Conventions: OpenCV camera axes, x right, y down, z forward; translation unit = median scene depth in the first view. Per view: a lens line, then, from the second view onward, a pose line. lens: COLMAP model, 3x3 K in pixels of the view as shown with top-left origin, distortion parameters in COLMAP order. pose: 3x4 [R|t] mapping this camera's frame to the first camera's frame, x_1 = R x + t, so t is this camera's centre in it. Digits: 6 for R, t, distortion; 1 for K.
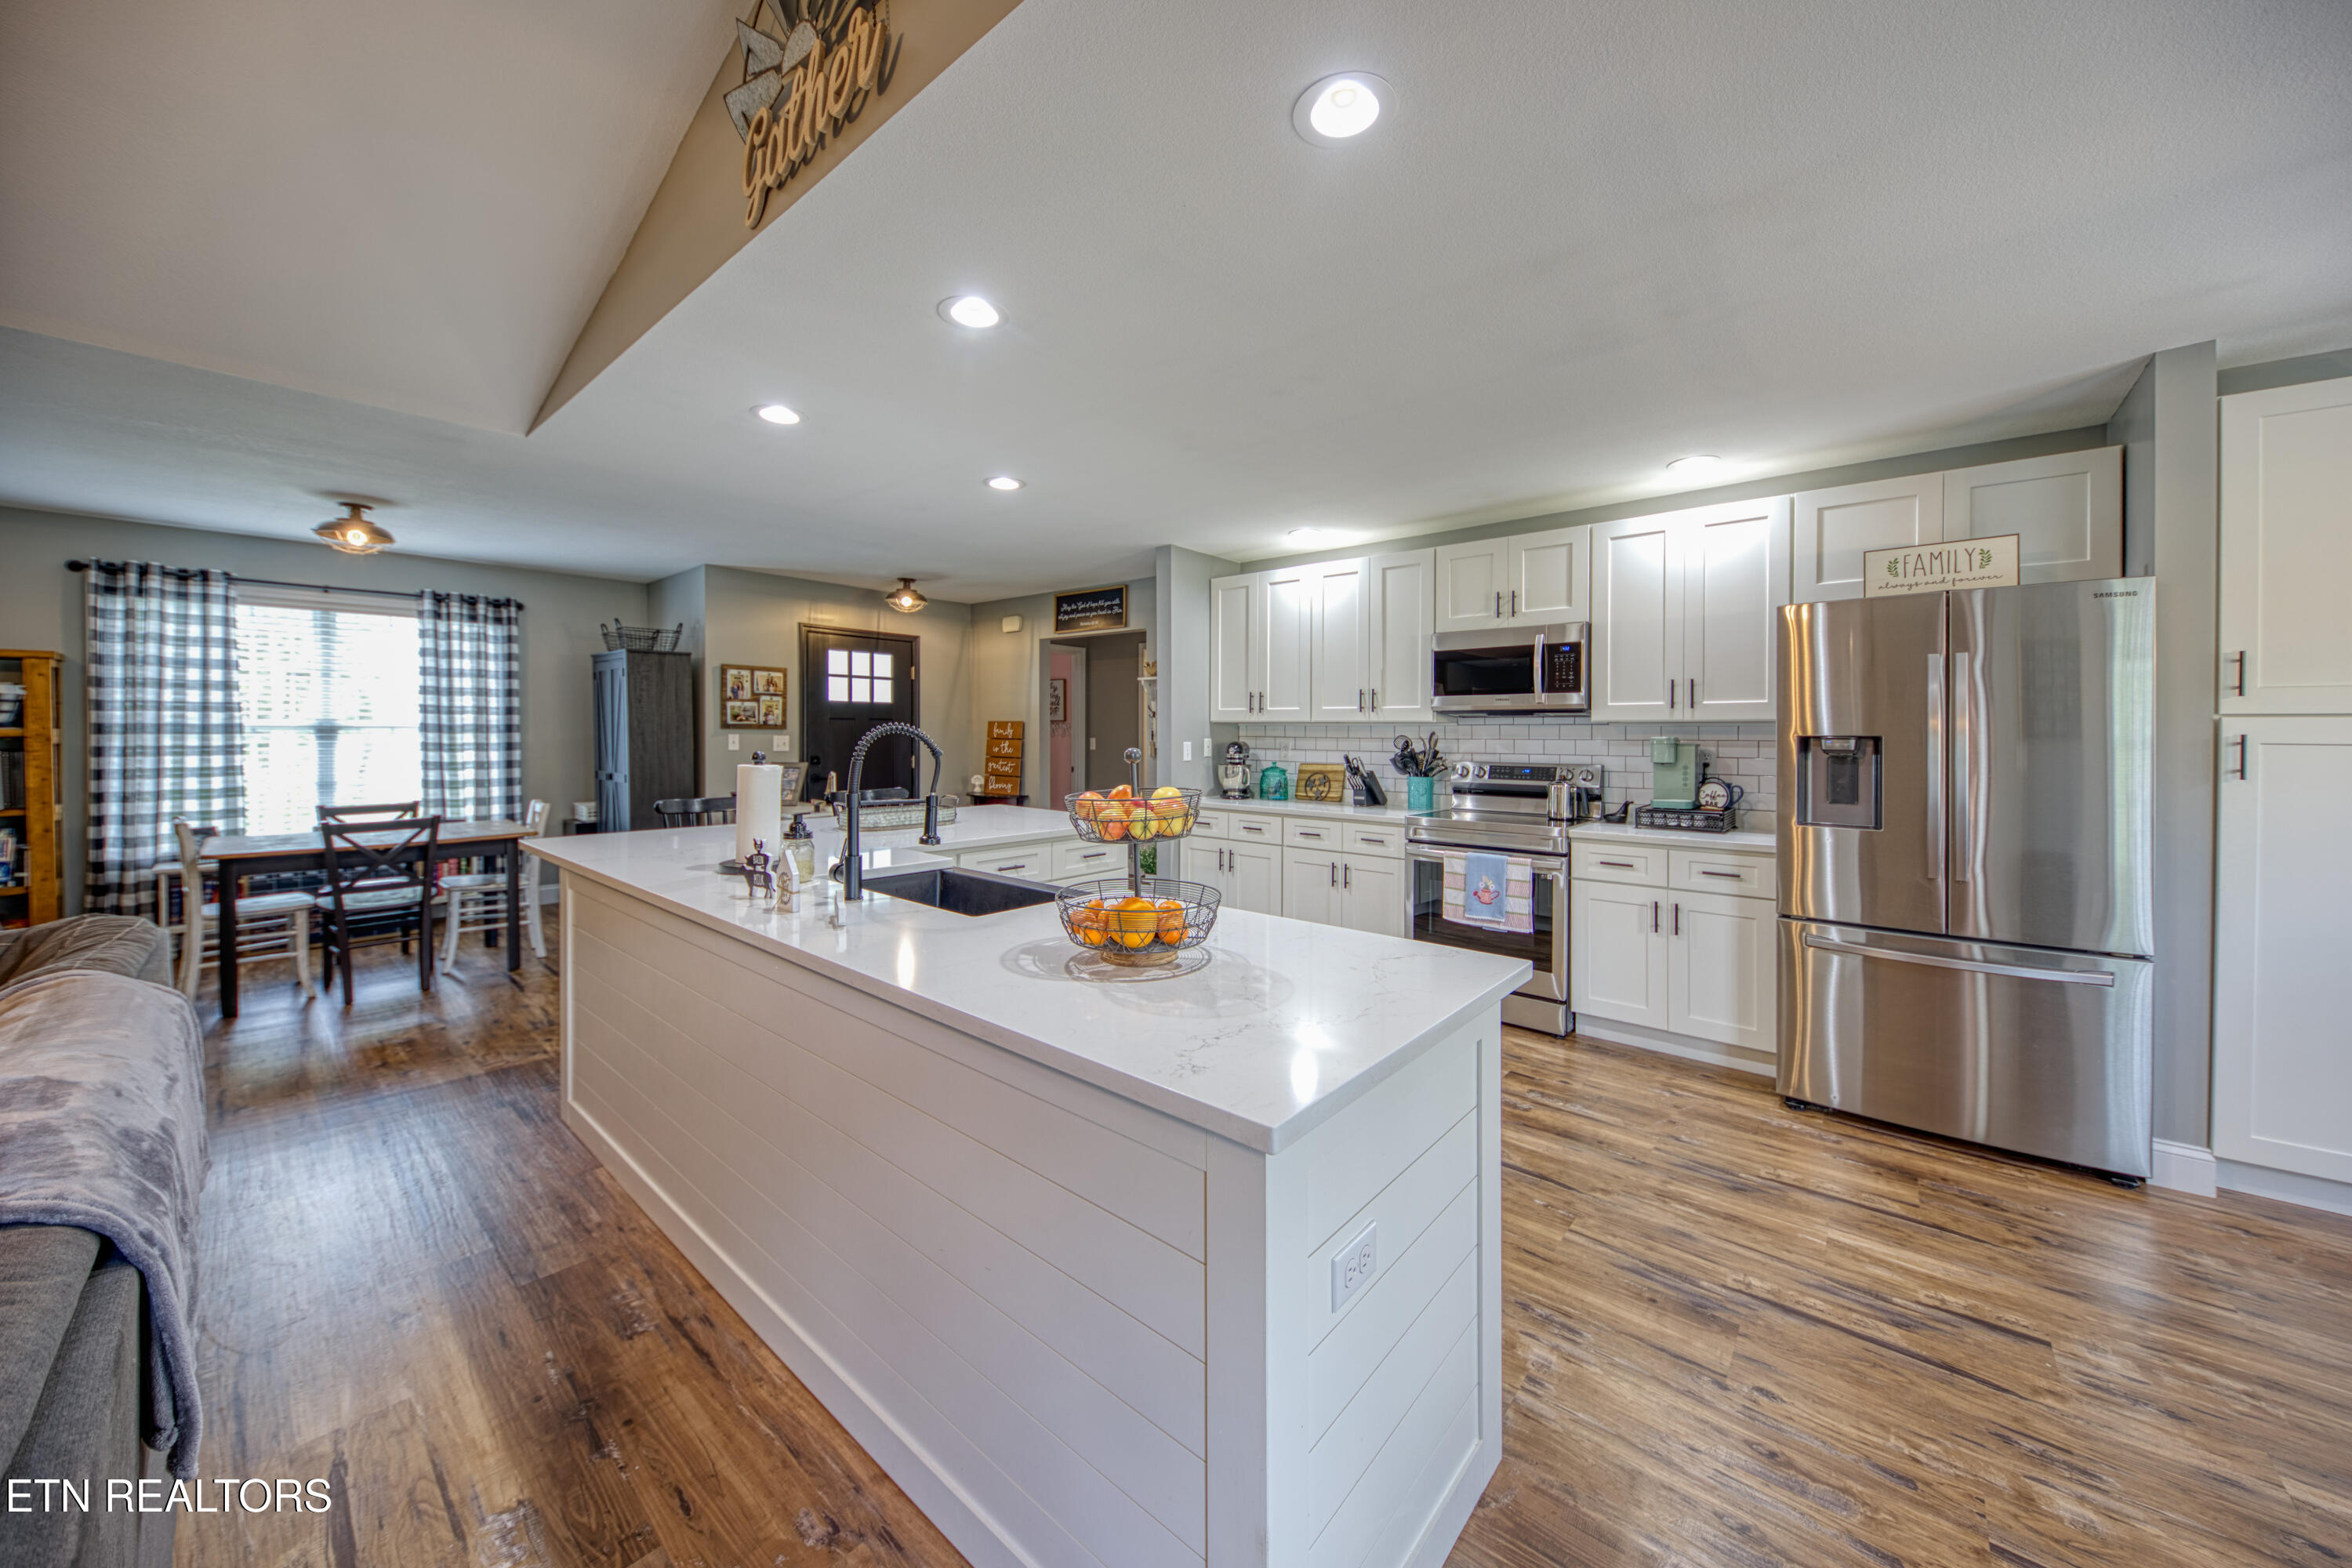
lens RADIAL K [[826.3, 0, 1178.5], [0, 826.3, 750.4], [0, 0, 1]] dist [0.005959, -0.002948]
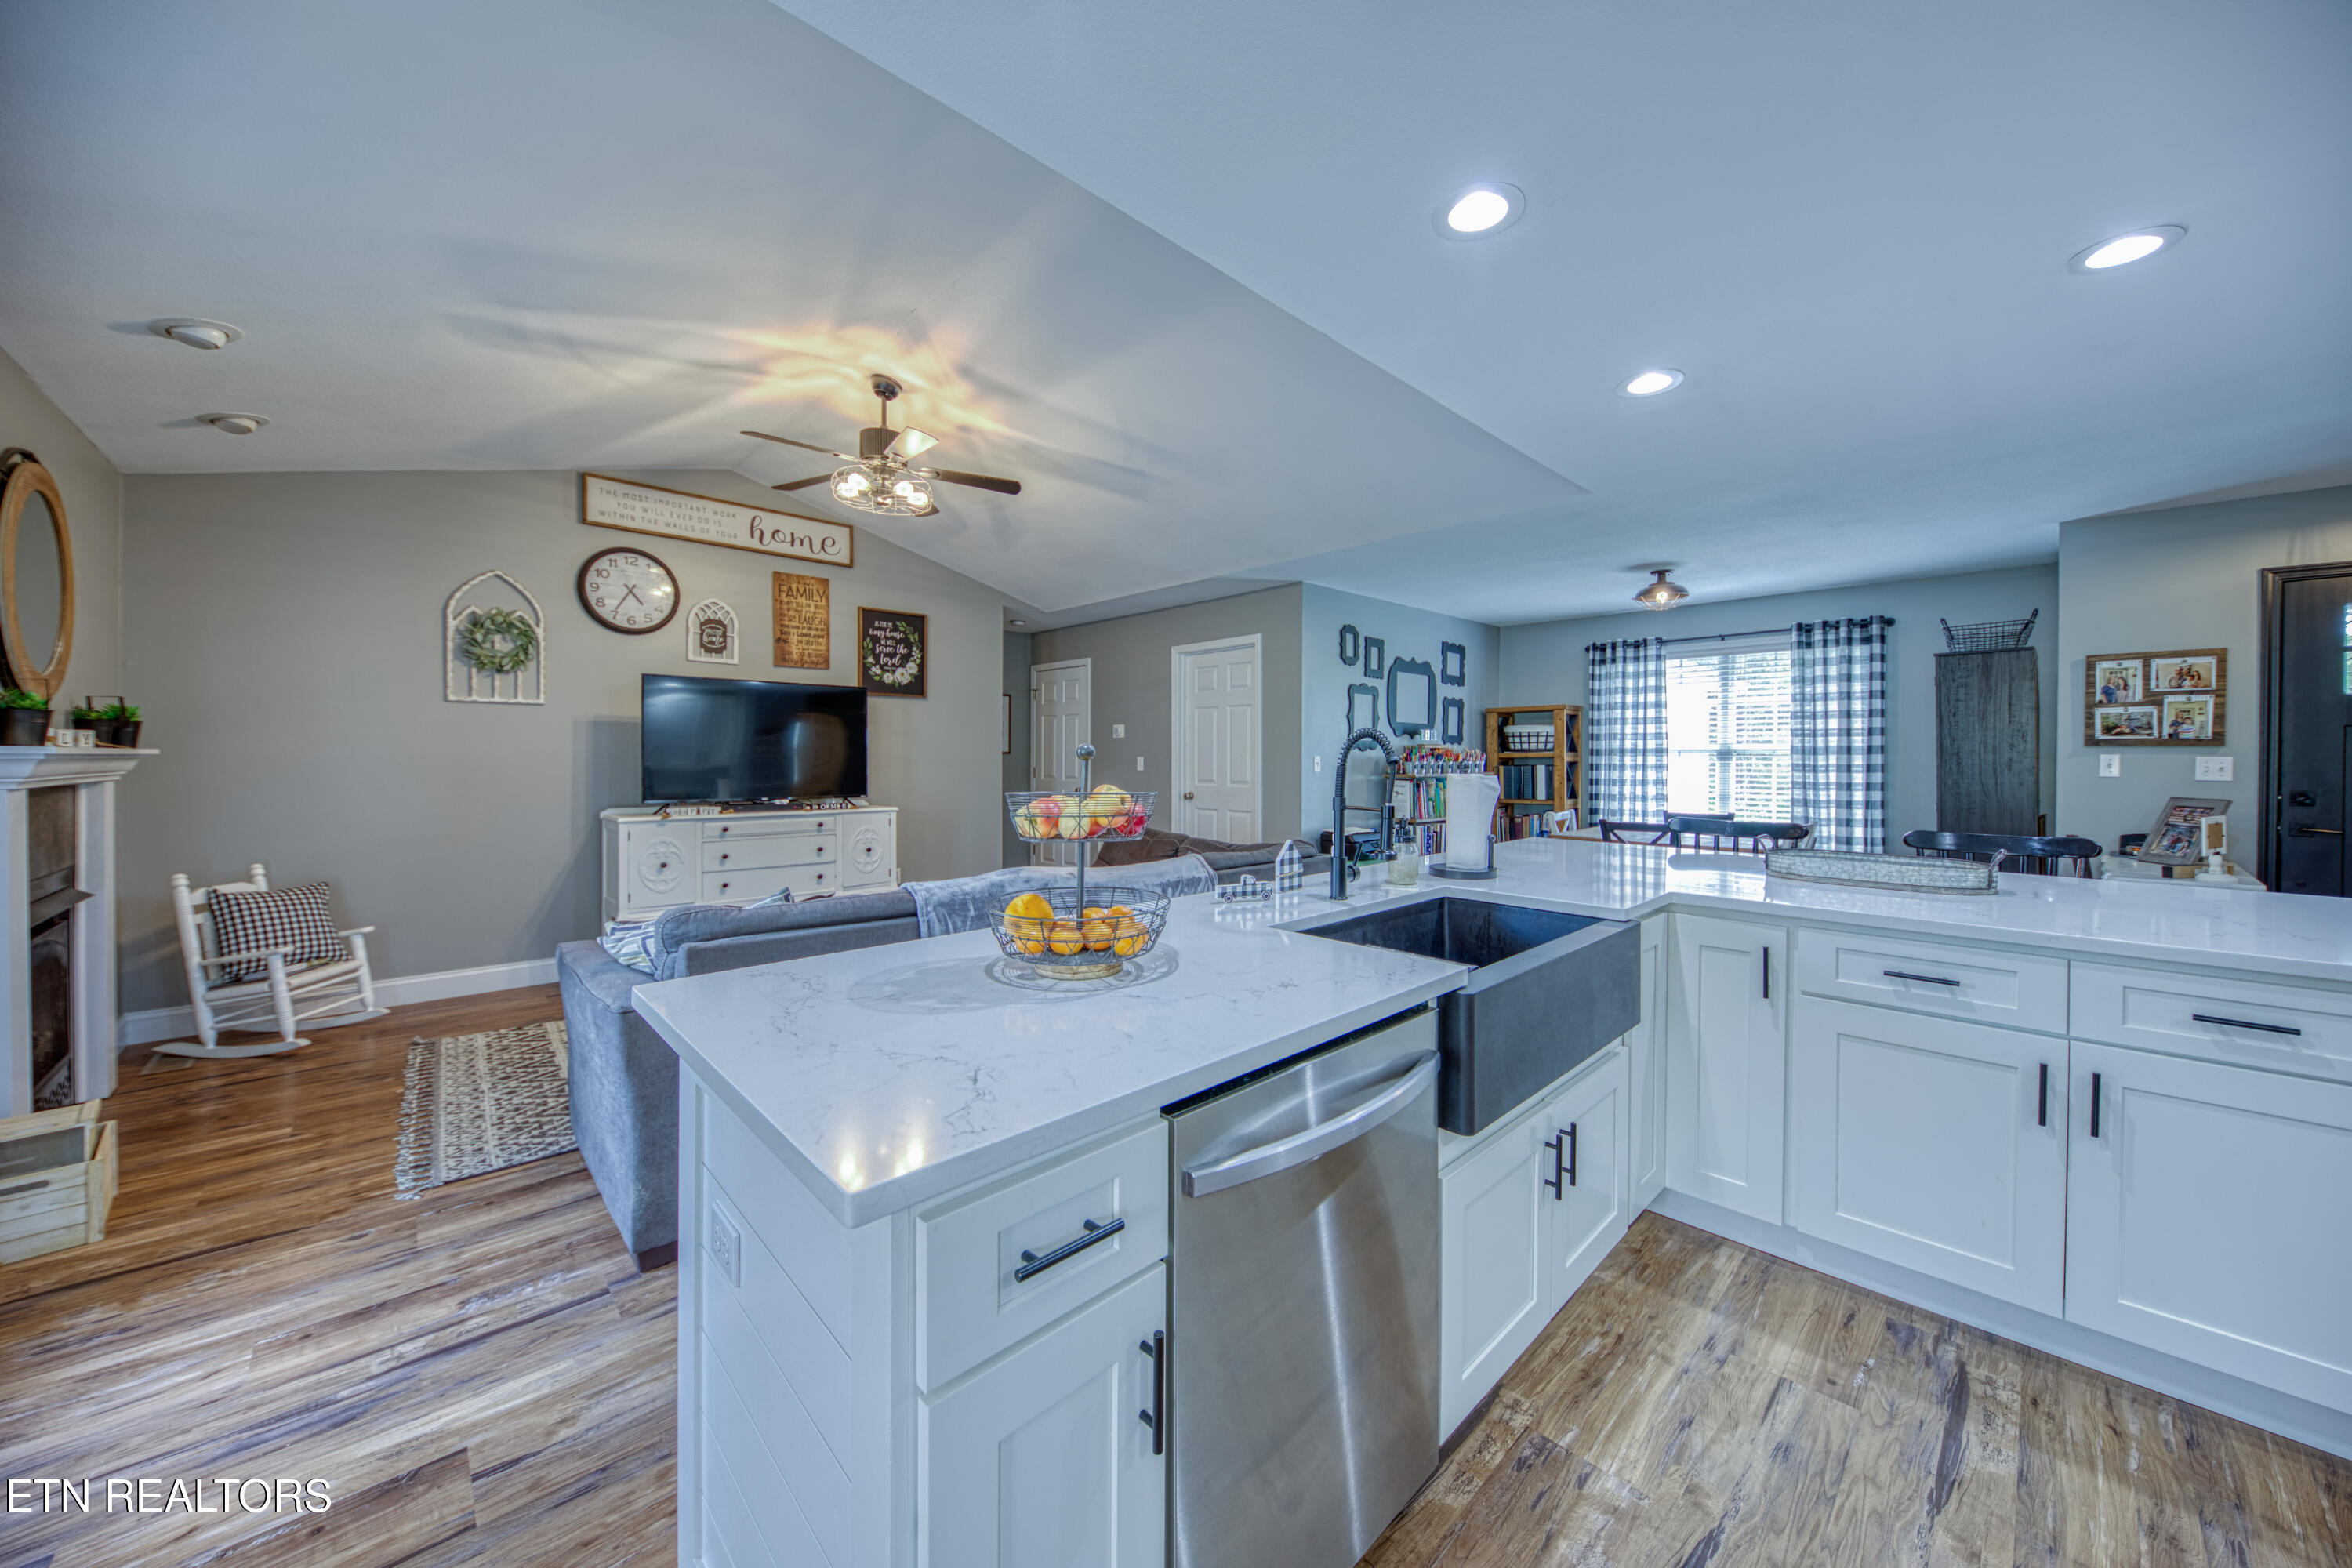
lens RADIAL K [[826.3, 0, 1192.2], [0, 826.3, 765.1], [0, 0, 1]] dist [0.005959, -0.002948]
pose [[-0.096612, 0.005362, -0.995308, 0.270433], [-0.025982, 0.999631, 0.007908, 0.004608], [0.994983, 0.026624, -0.096437, 0.354422]]
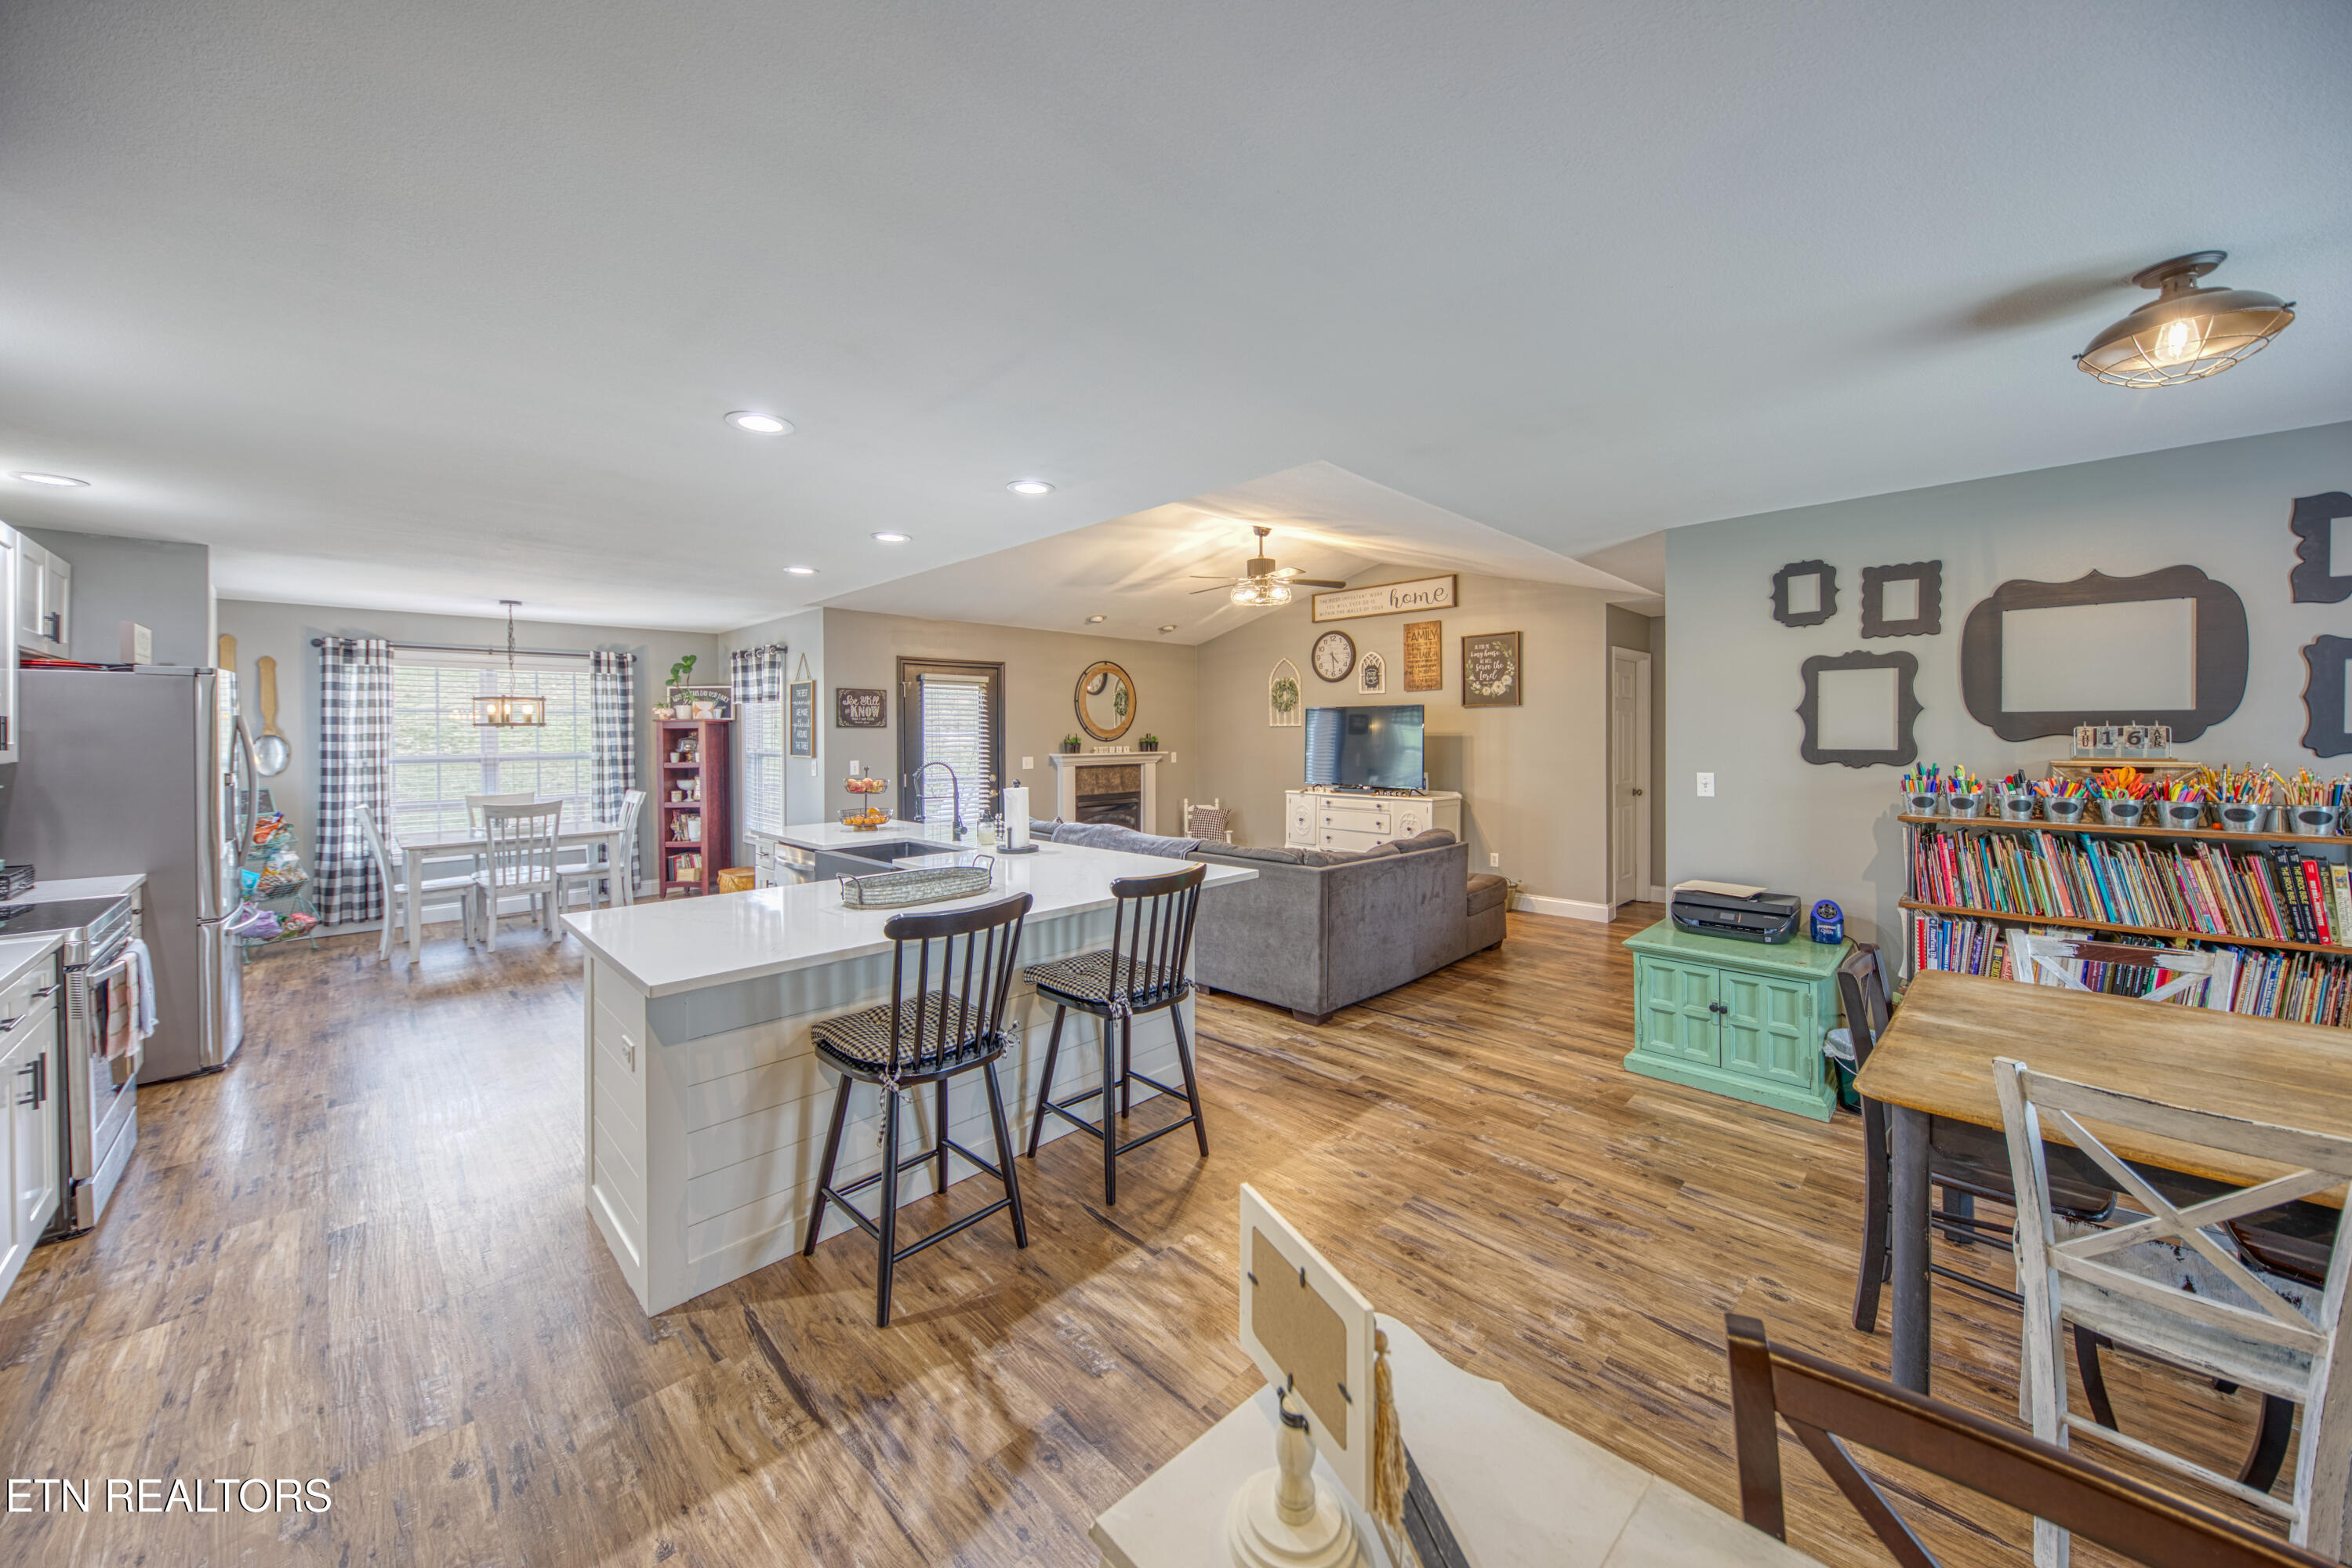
lens RADIAL K [[826.3, 0, 1177.0], [0, 826.3, 740.8], [0, 0, 1]] dist [0.005959, -0.002948]
pose [[-0.997172, 0.000085, 0.075157, -0.446256], [0.002420, 0.999517, 0.030969, -0.059568], [-0.075118, 0.031063, -0.996691, 1.243924]]
